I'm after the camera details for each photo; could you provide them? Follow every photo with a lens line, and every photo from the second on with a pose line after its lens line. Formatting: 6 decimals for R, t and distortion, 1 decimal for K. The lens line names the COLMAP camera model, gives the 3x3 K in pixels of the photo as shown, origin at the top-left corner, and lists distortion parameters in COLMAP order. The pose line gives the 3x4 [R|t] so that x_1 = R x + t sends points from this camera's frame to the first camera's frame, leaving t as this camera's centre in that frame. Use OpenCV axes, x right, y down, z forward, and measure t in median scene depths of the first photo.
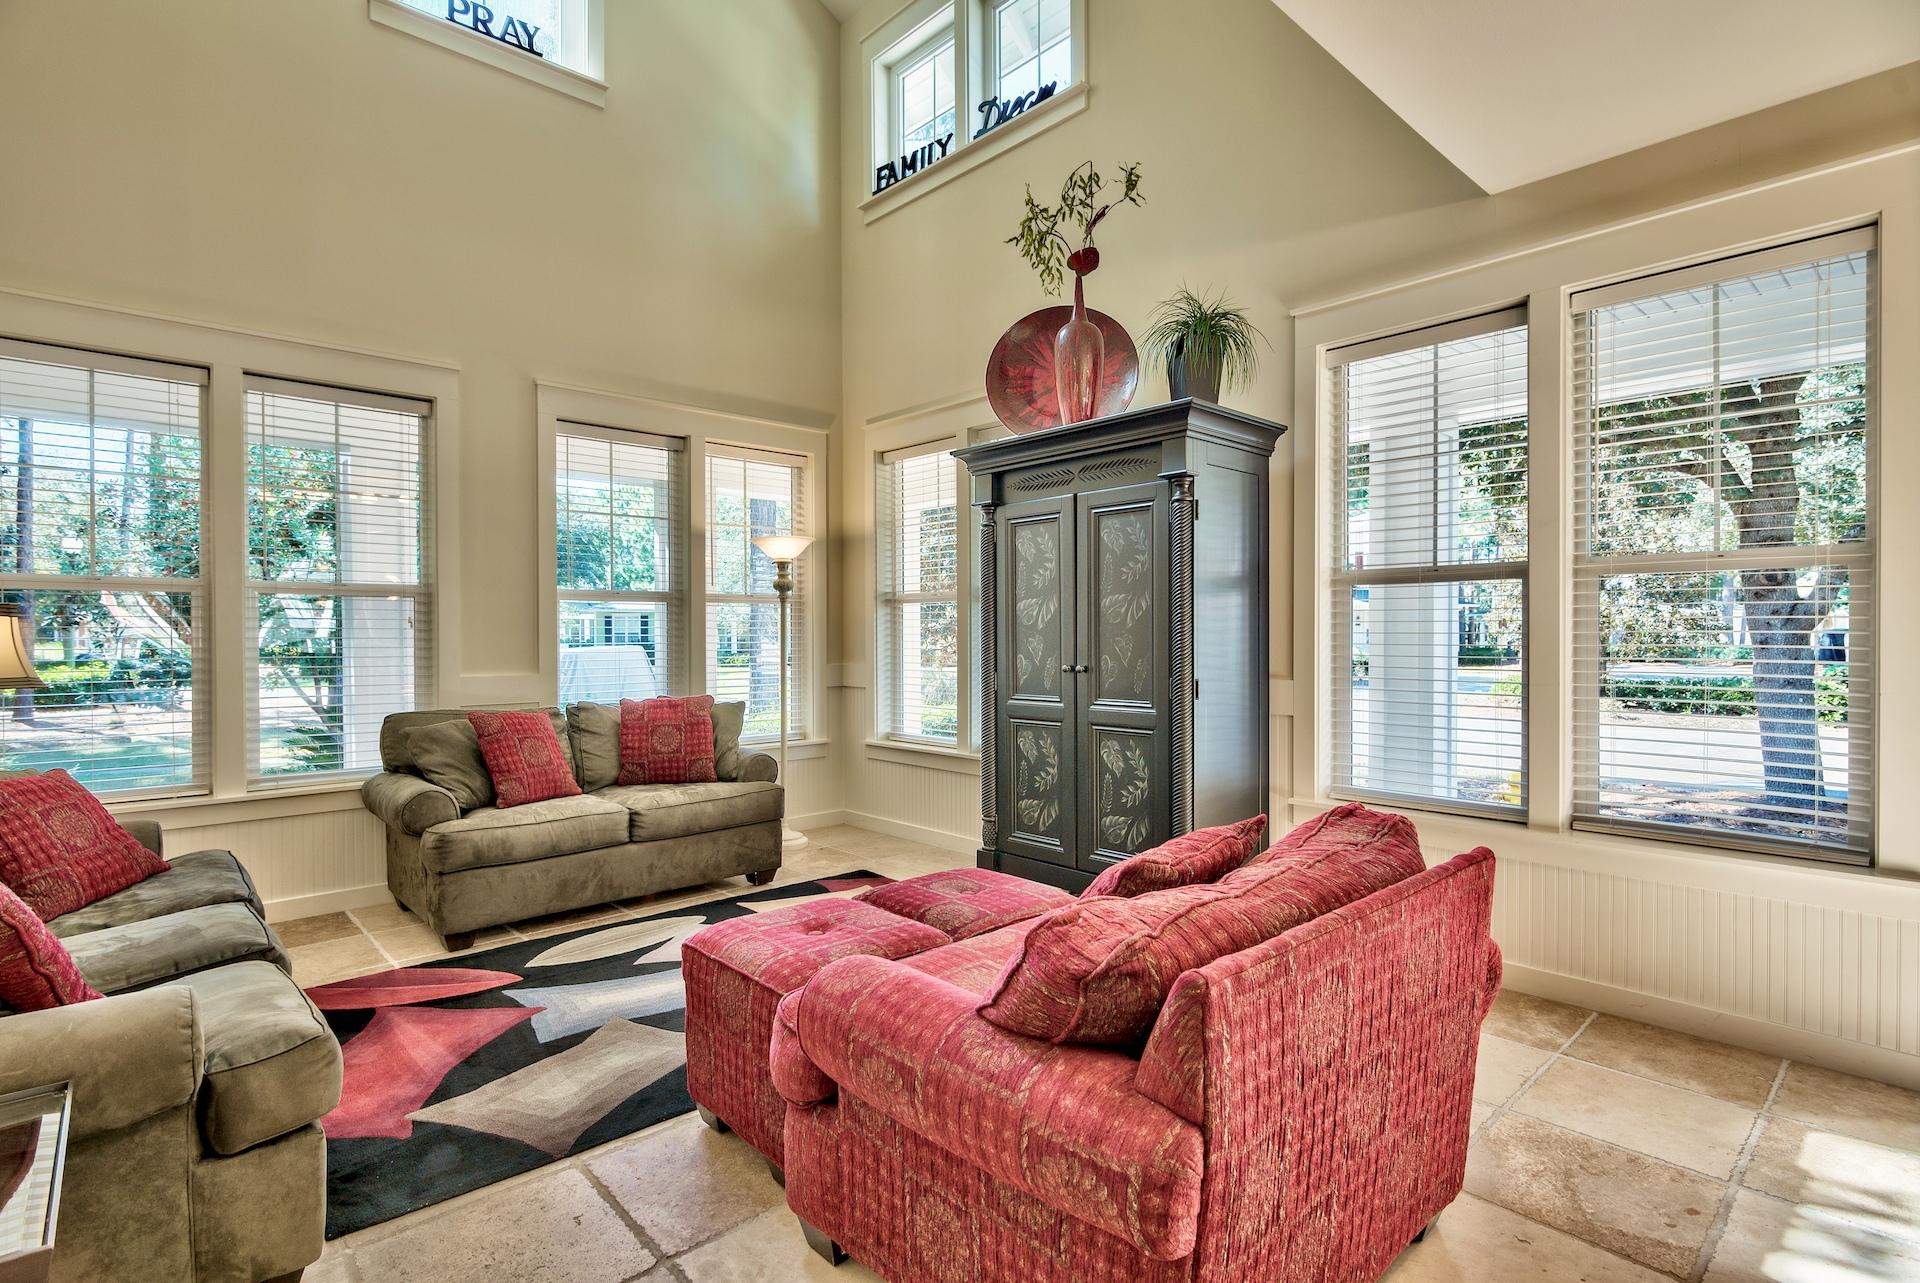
lens RADIAL K [[943.4, 0, 934.6], [0, 943.4, 638.6], [0, 0, 1]] dist [-0.002455, -0.001299]
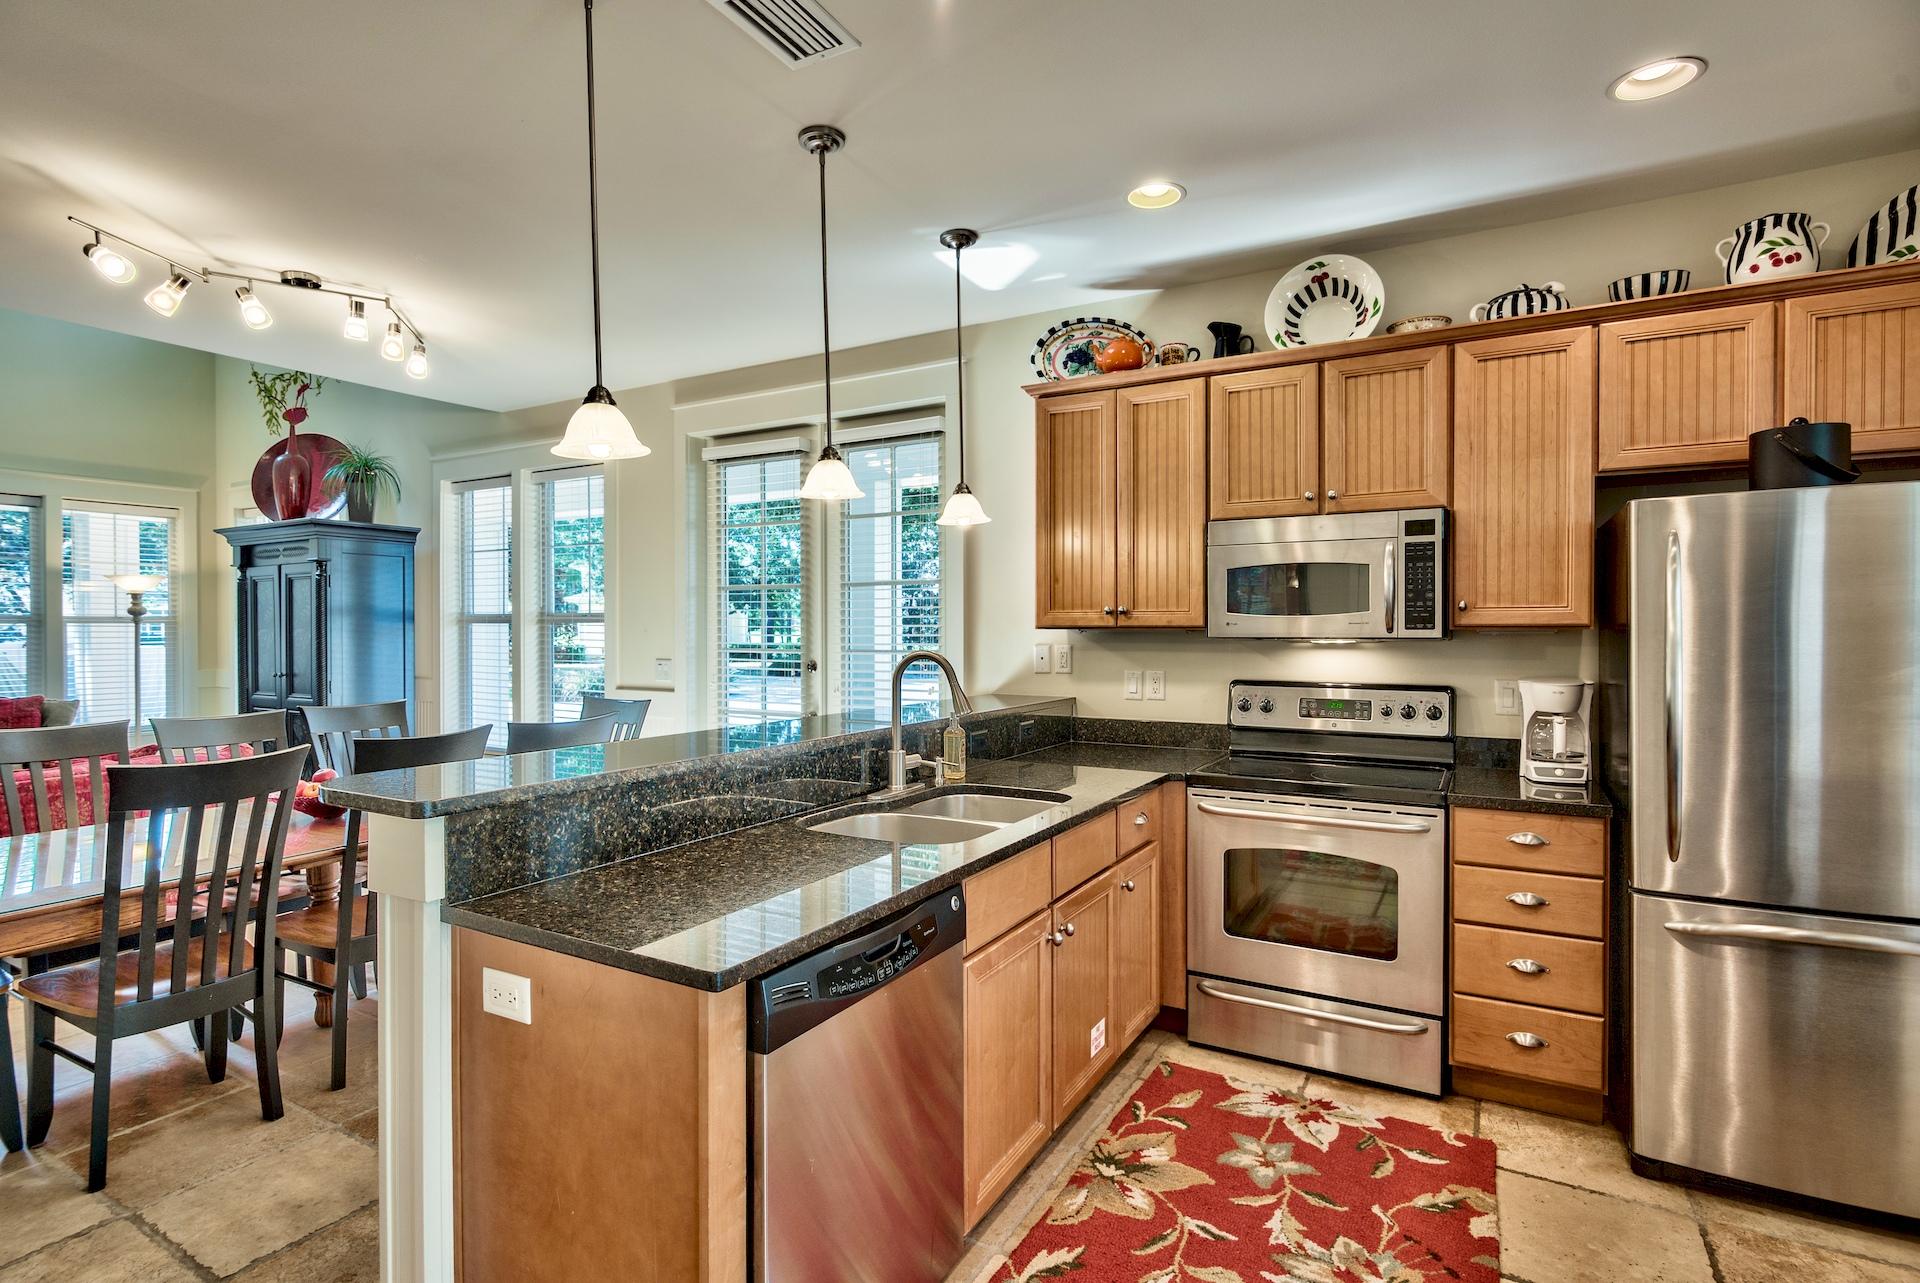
lens RADIAL K [[943.4, 0, 959.3], [0, 943.4, 635.2], [0, 0, 1]] dist [-0.002455, -0.001299]
pose [[0.951203, 0.004808, 0.308527, 0.753571], [-0.003610, 0.999984, -0.004453, -0.031379], [-0.308544, 0.003122, 0.951205, -0.864249]]
